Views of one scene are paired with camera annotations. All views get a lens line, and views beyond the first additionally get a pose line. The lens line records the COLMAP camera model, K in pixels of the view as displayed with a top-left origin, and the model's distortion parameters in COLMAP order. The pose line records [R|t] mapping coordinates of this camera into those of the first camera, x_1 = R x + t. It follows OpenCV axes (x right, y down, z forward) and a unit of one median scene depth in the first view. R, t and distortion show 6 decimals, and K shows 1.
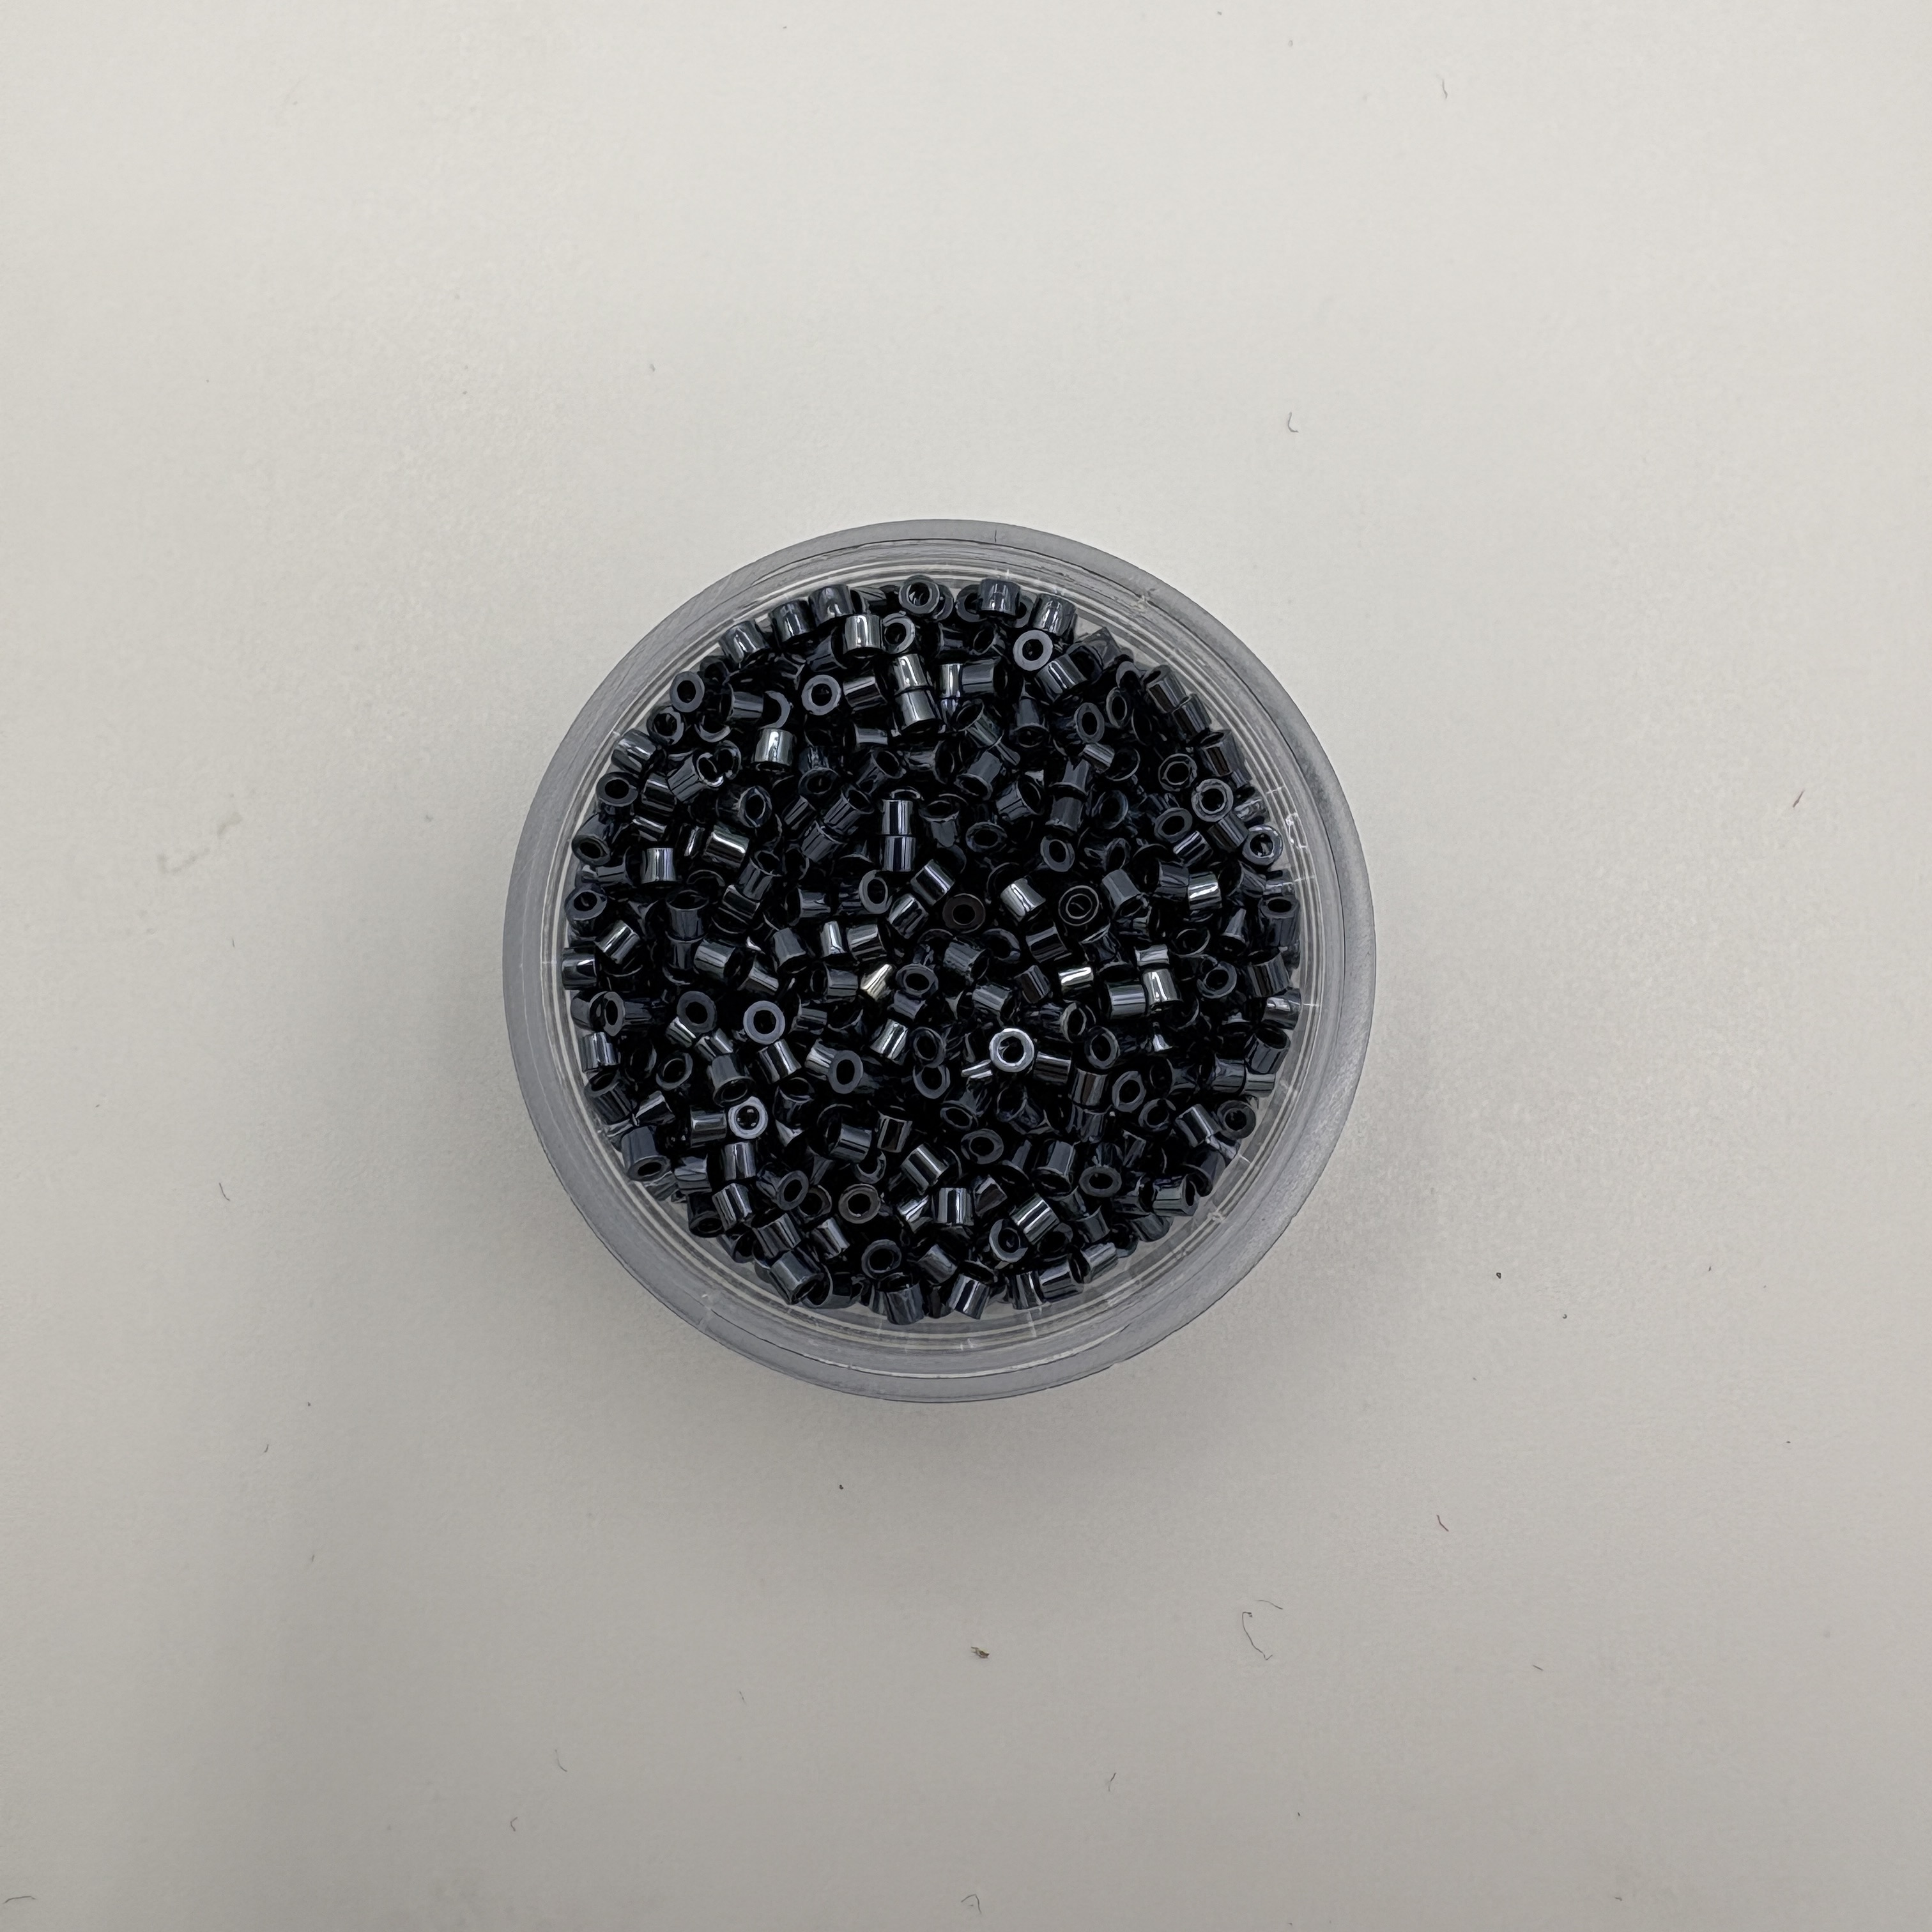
lens RADIAL K [[1901.5, 0, 964.7], [0, 1901.5, 965.0], [0, 0, 1]] dist [0.015674, 0.000000]
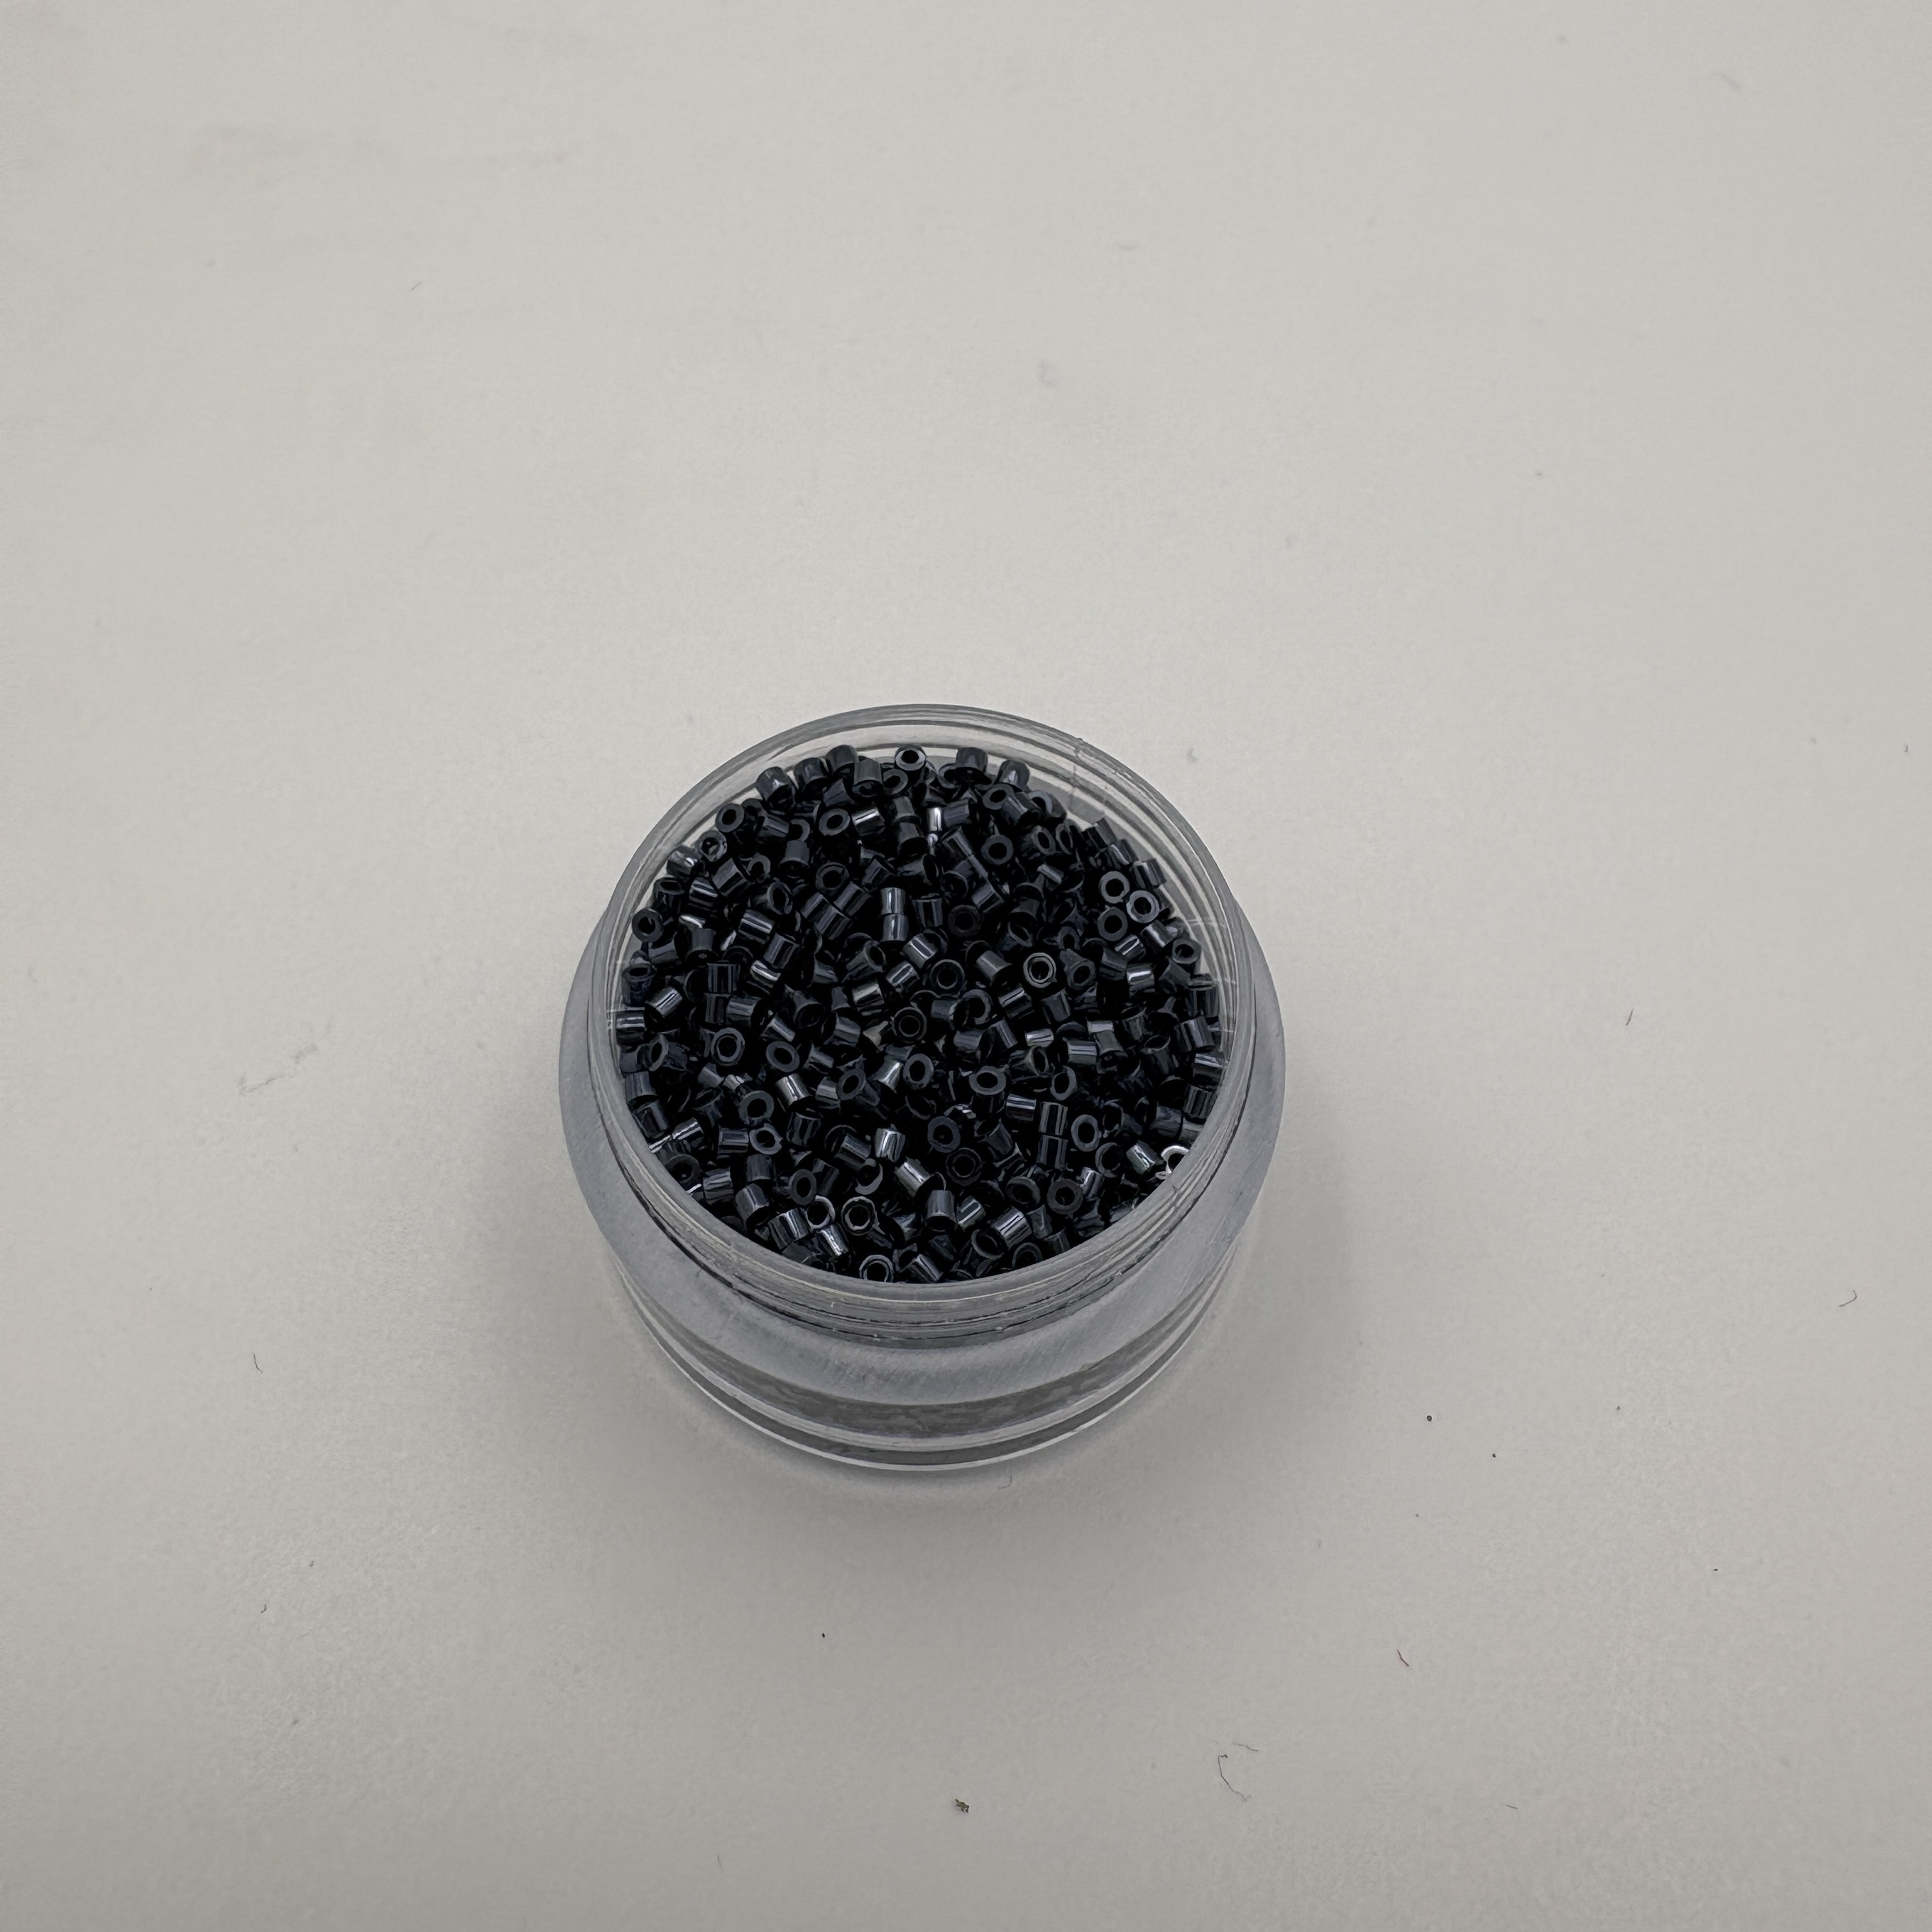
lens RADIAL K [[1901.5, 0, 984.9], [0, 1901.5, 888.1], [0, 0, 1]] dist [0.015674, 0.000000]
pose [[0.999139, 0.002080, 0.041431, -0.026928], [0.016040, 0.901686, -0.432094, 0.453005], [-0.038257, 0.432387, 0.900876, -0.139507]]
